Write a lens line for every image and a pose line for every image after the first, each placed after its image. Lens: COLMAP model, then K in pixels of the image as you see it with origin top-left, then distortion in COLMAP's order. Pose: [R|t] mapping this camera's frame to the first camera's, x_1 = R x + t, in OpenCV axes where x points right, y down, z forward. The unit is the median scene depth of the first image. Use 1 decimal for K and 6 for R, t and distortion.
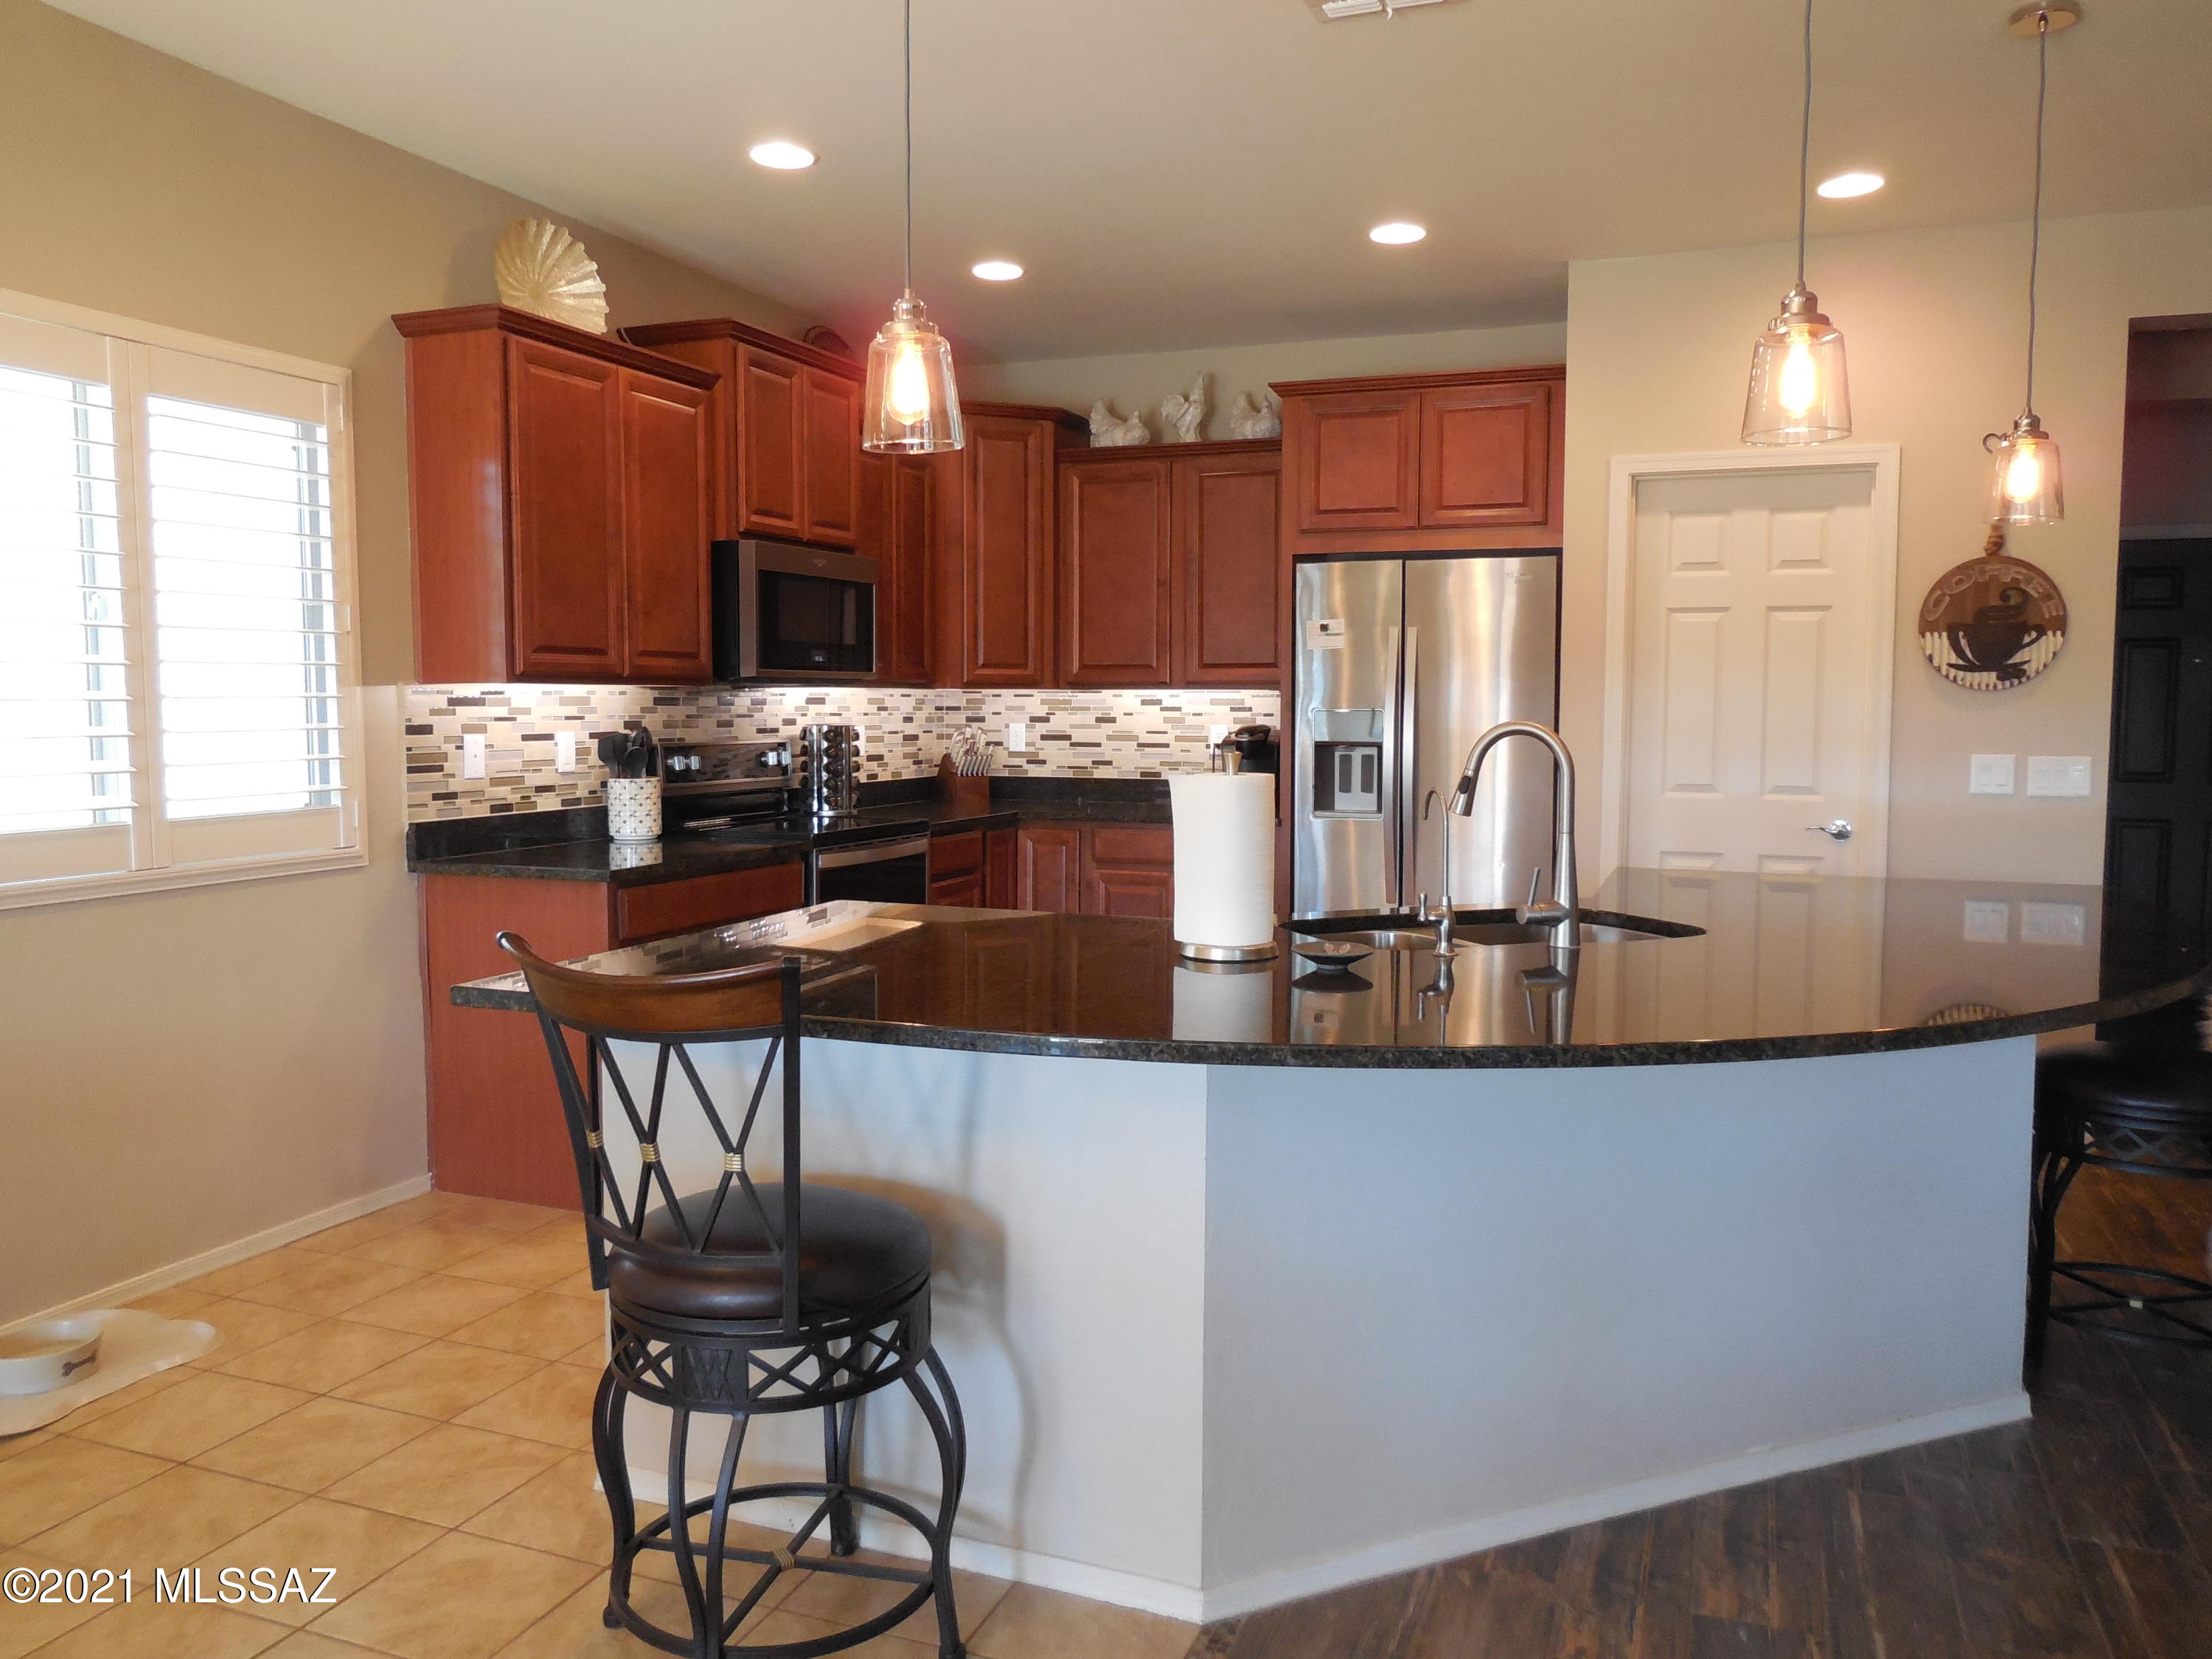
lens RADIAL K [[1673.7, 0, 1086.9], [0, 1673.7, 824.0], [0, 0, 1]] dist [-0.007661, -0.000508]
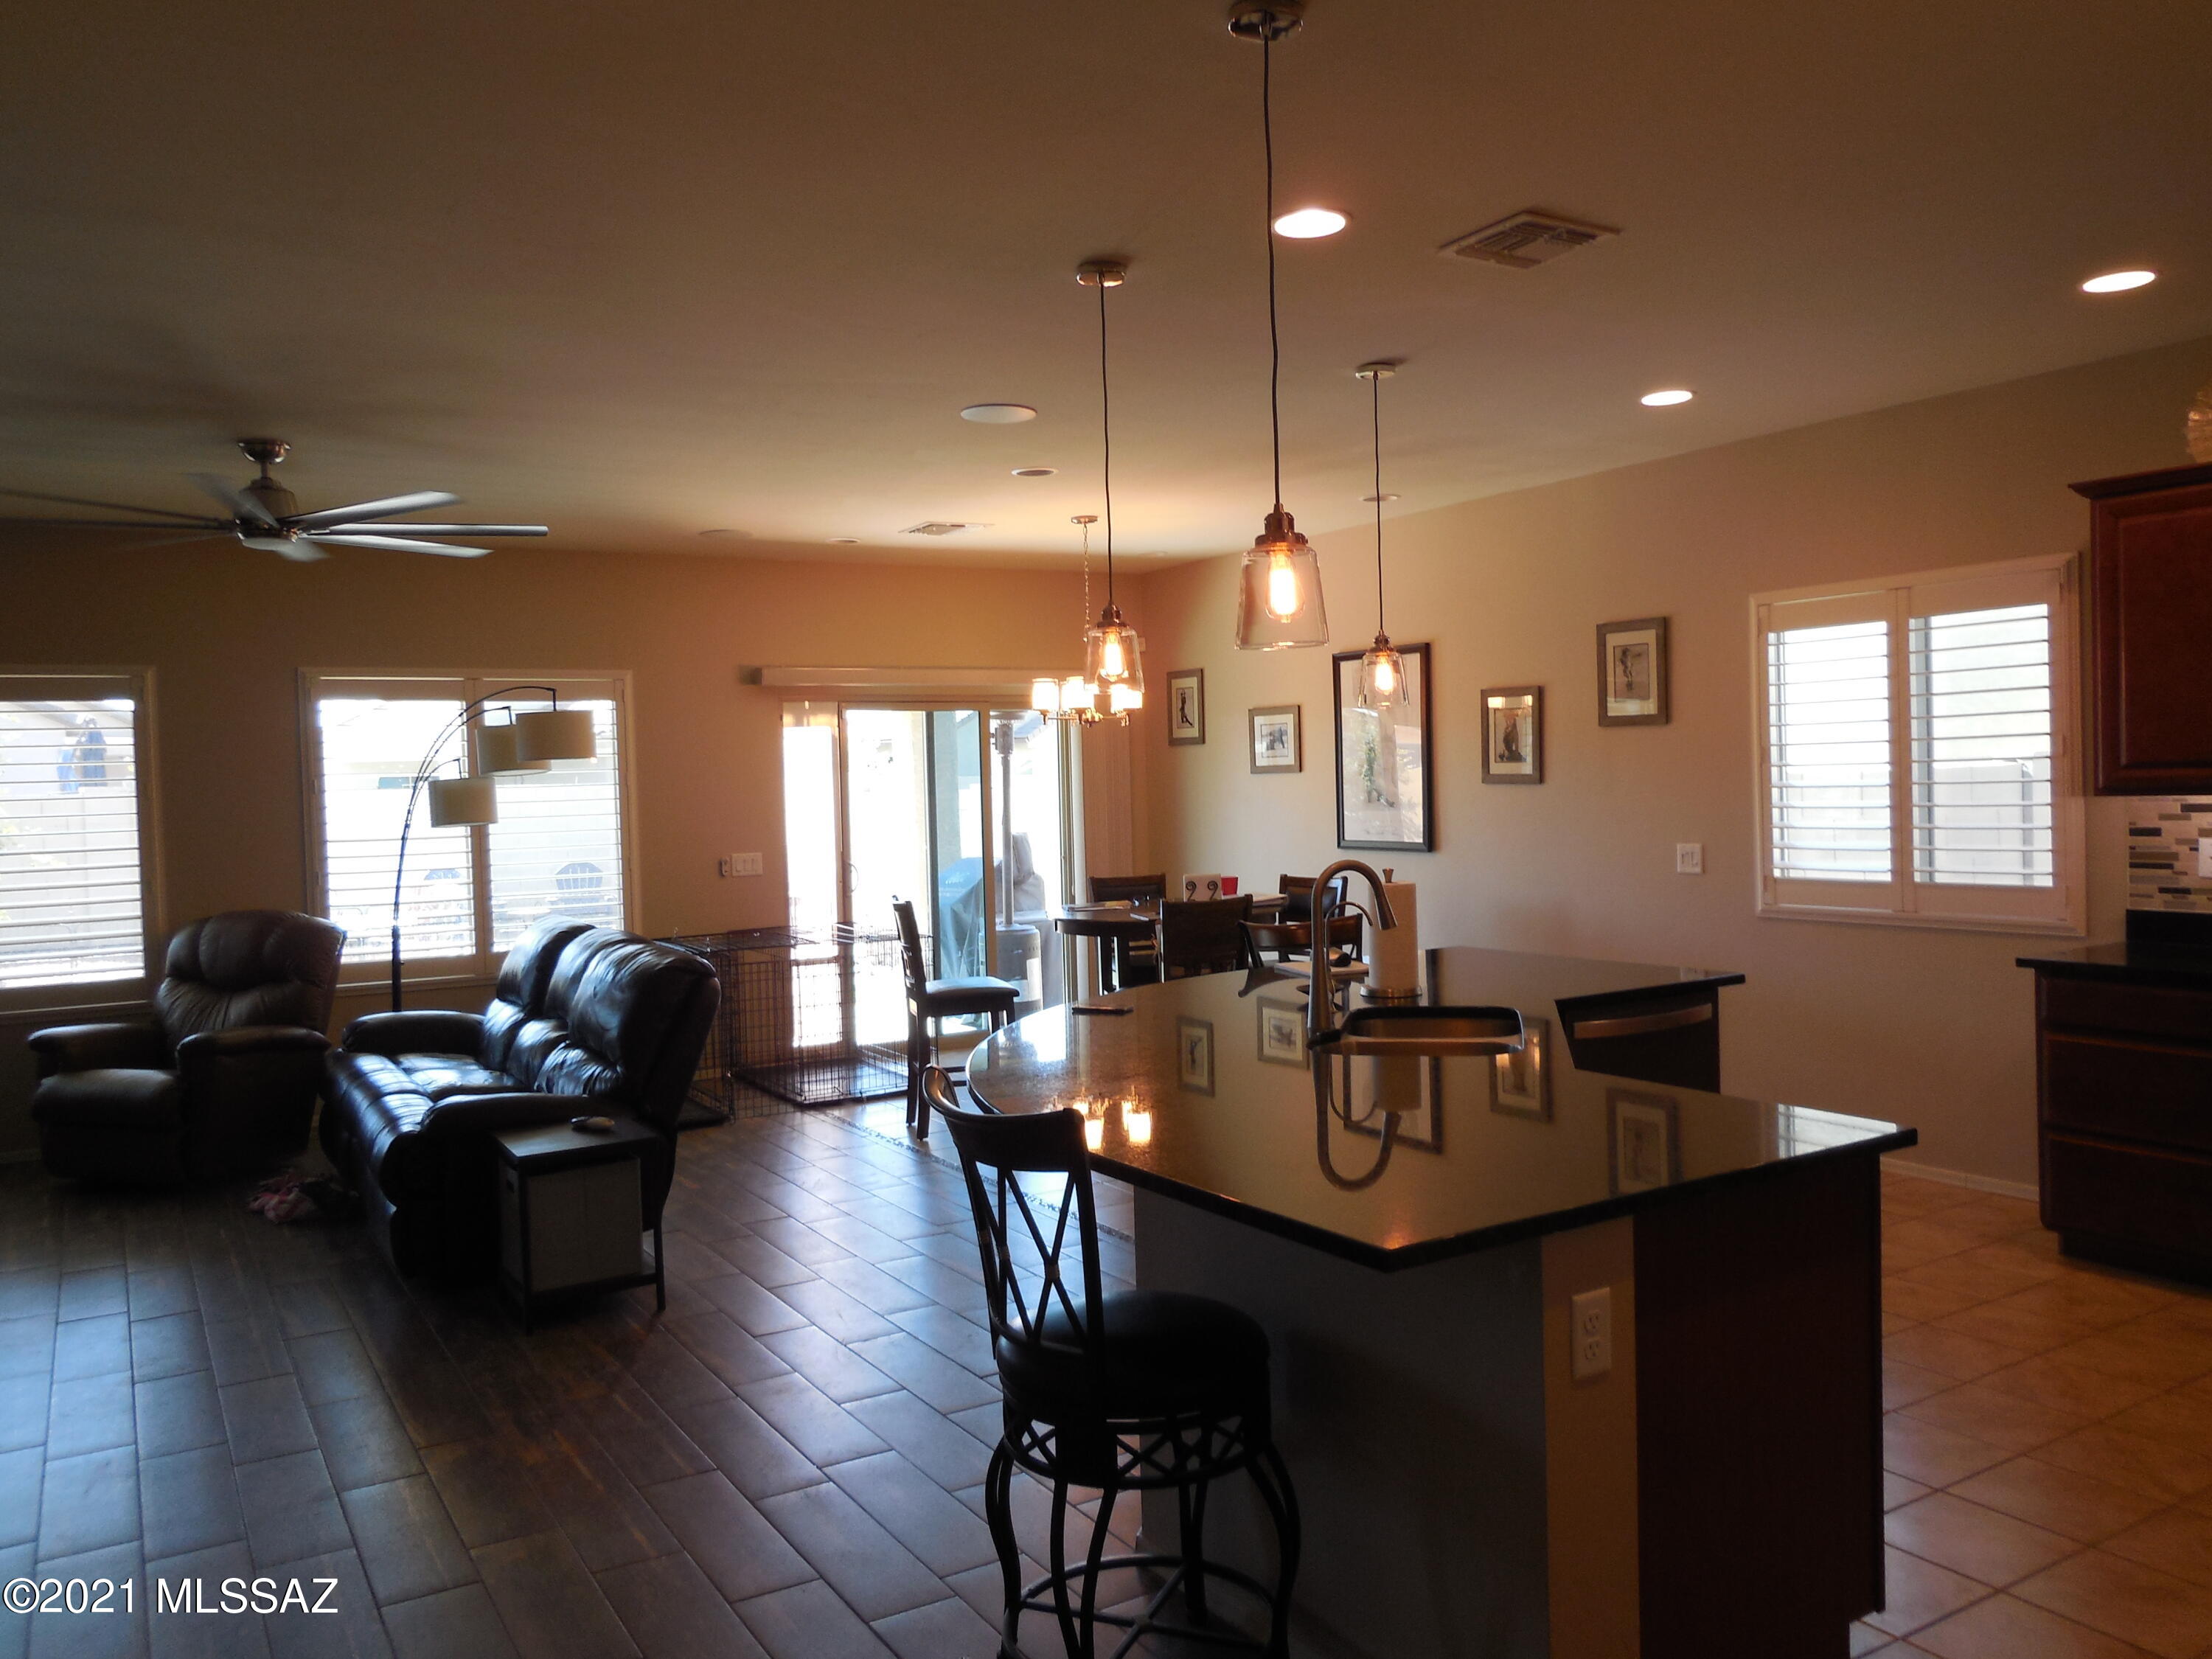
lens RADIAL K [[1673.7, 0, 1086.9], [0, 1673.7, 824.0], [0, 0, 1]] dist [-0.007661, -0.000508]
pose [[-0.615414, 0.033460, -0.787493, 0.879230], [-0.033086, 0.997121, 0.068223, -0.104523], [0.787509, 0.068040, -0.612536, 1.005171]]
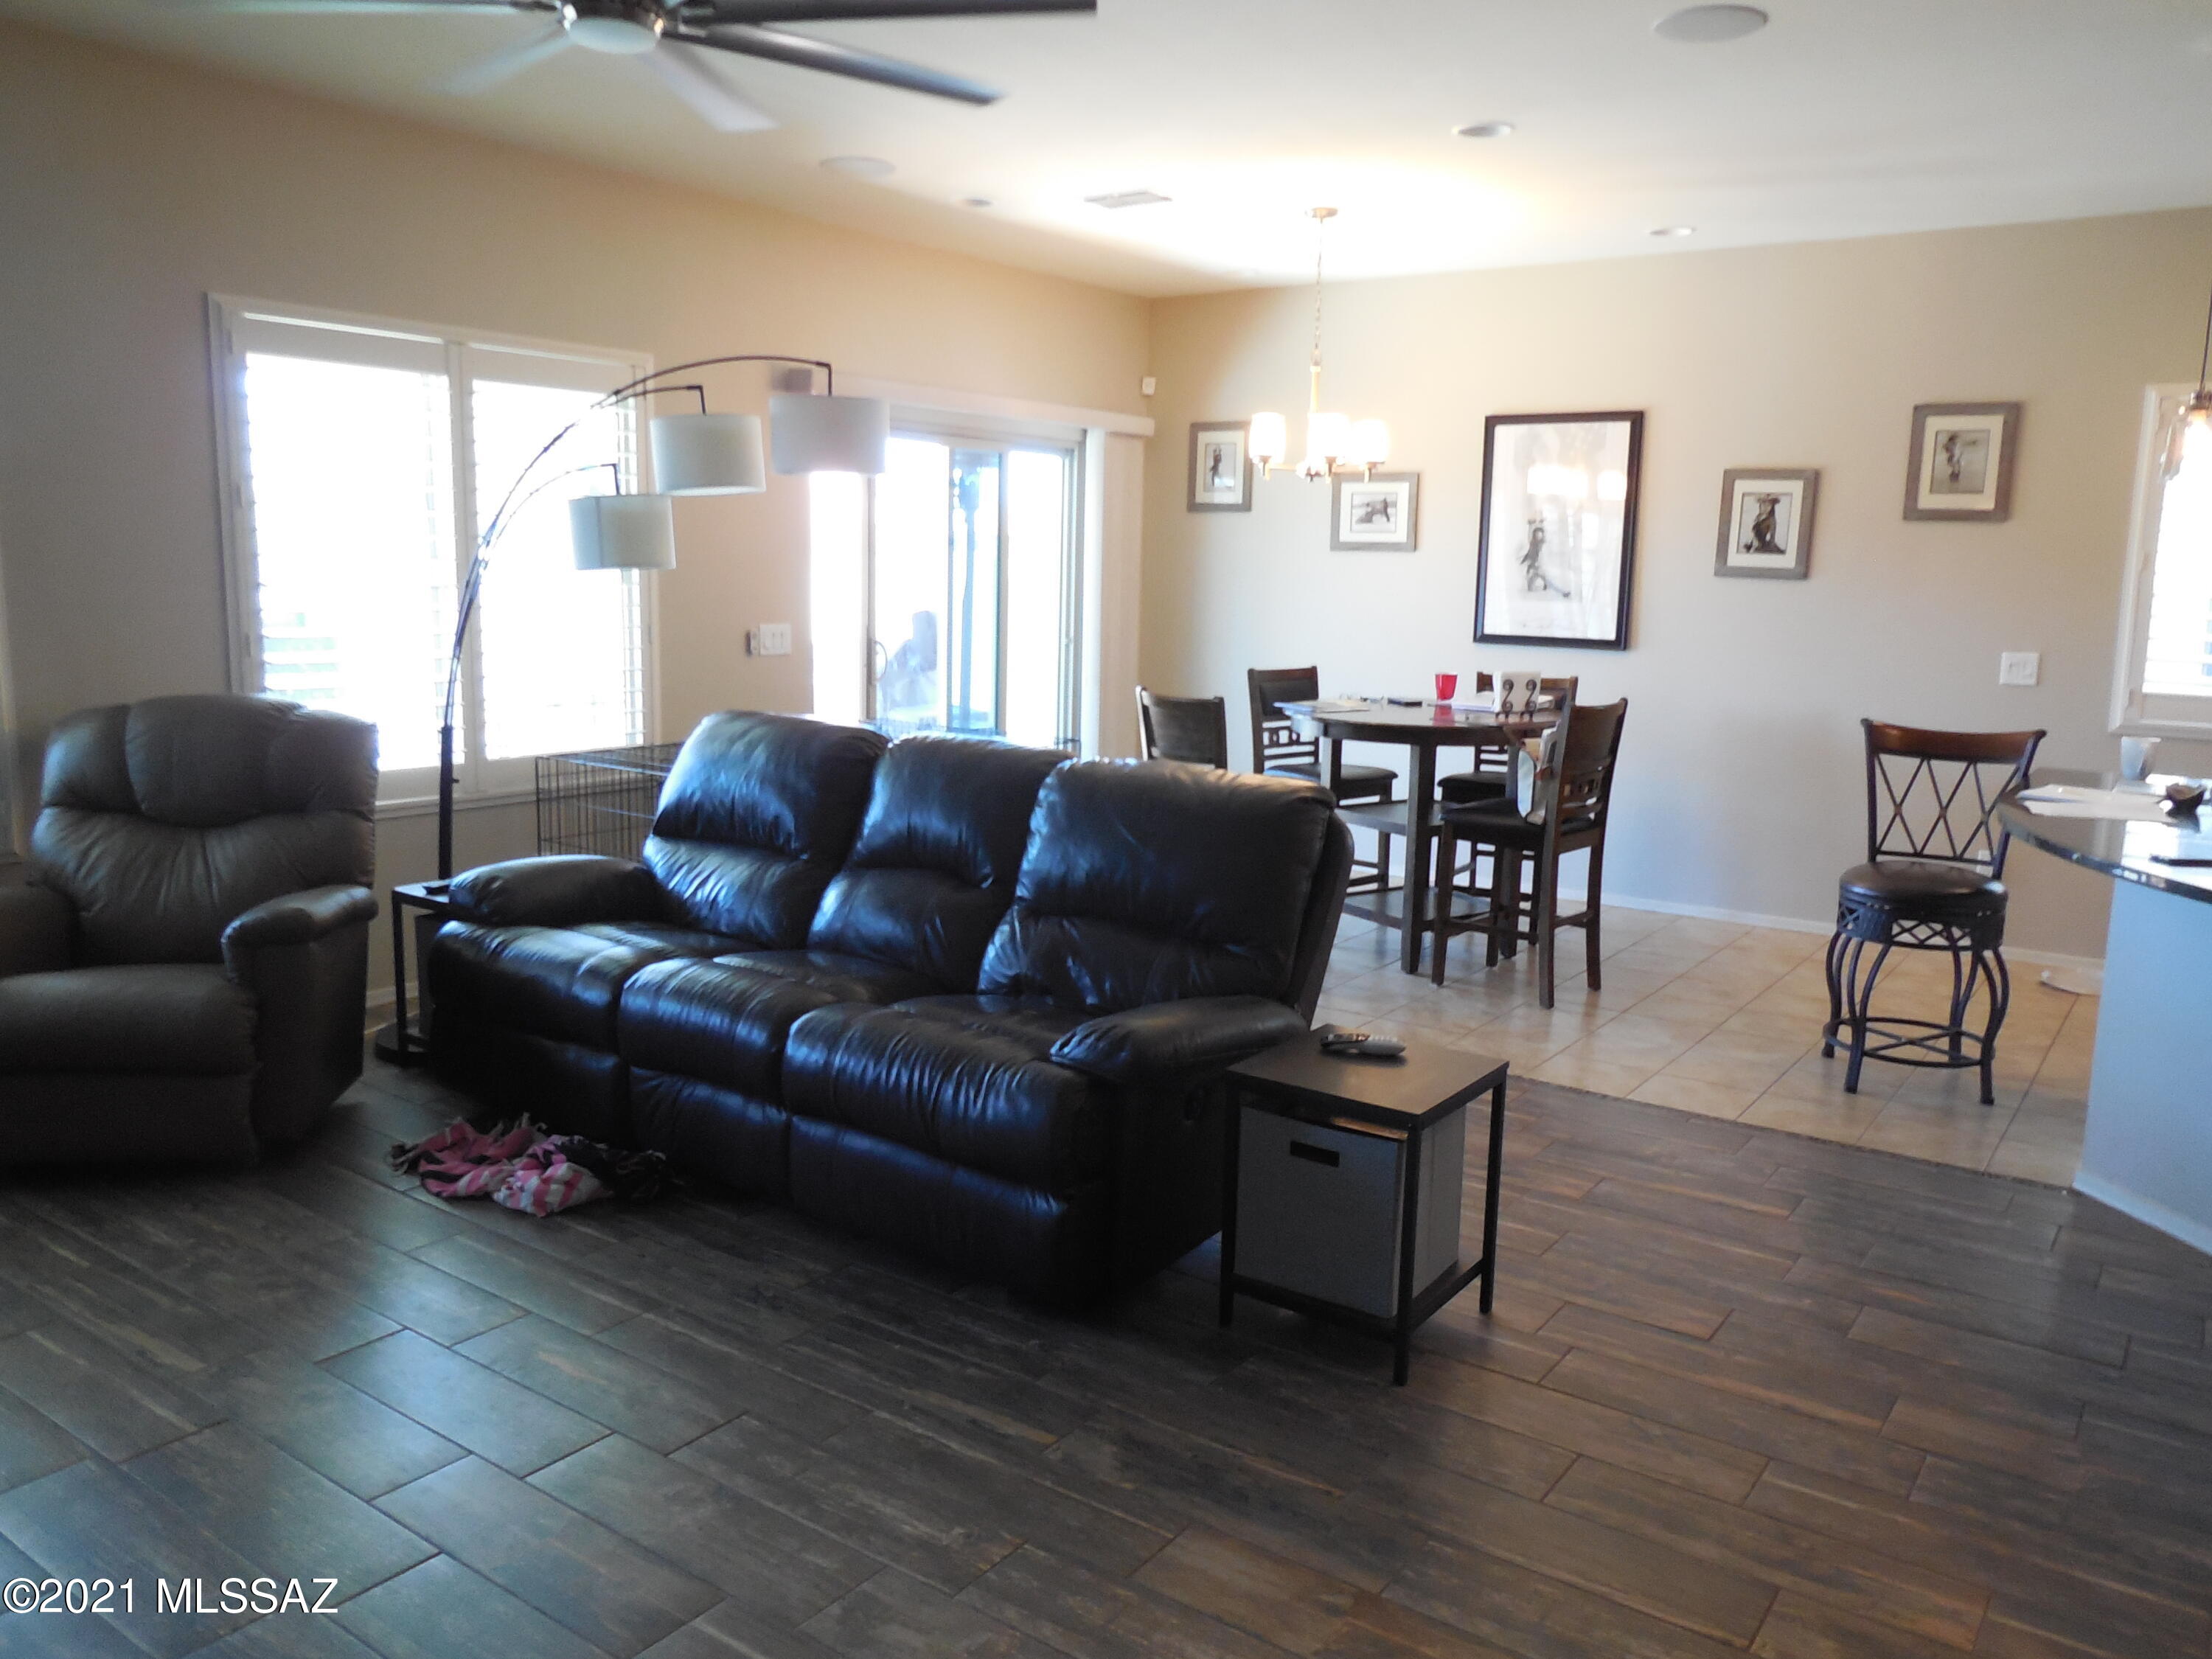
lens RADIAL K [[1673.7, 0, 1086.9], [0, 1673.7, 824.0], [0, 0, 1]] dist [-0.007661, -0.000508]
pose [[-0.256671, 0.140624, -0.956214, 0.919006], [-0.095882, 0.980773, 0.169973, -0.032284], [0.961731, 0.135311, -0.238252, 0.198462]]
